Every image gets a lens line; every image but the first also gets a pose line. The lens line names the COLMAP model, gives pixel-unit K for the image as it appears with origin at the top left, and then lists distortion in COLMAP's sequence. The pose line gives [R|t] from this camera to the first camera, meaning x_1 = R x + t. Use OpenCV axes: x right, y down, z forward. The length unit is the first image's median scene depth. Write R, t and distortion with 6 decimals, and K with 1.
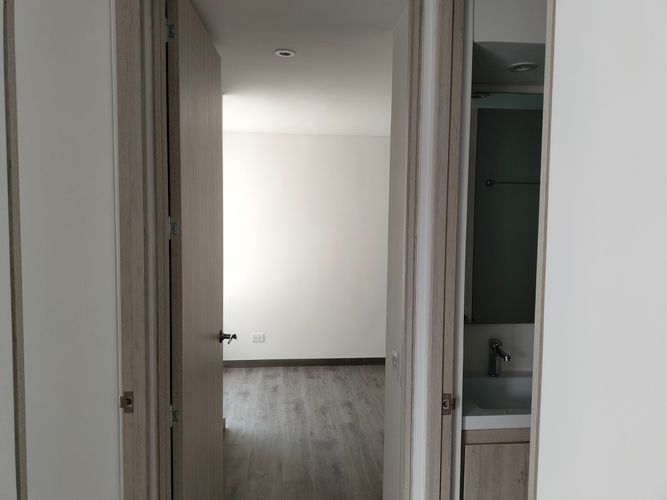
lens RADIAL K [[495.3, 0, 333.5], [0, 495.3, 250.2], [0, 0, 1]] dist [0.057686, -0.062191]
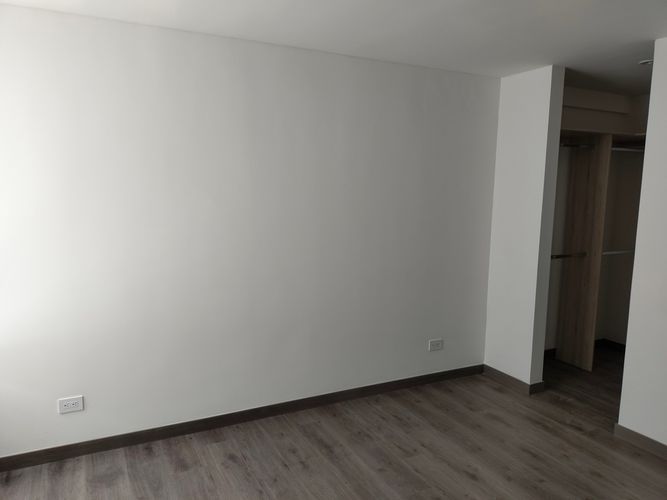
lens RADIAL K [[495.3, 0, 334.4], [0, 495.3, 252.9], [0, 0, 1]] dist [0.057686, -0.062191]
pose [[0.930229, -0.041959, 0.364574, -0.081597], [0.018156, 0.997488, 0.068476, -0.023959], [-0.366531, -0.057079, 0.928653, 0.414331]]
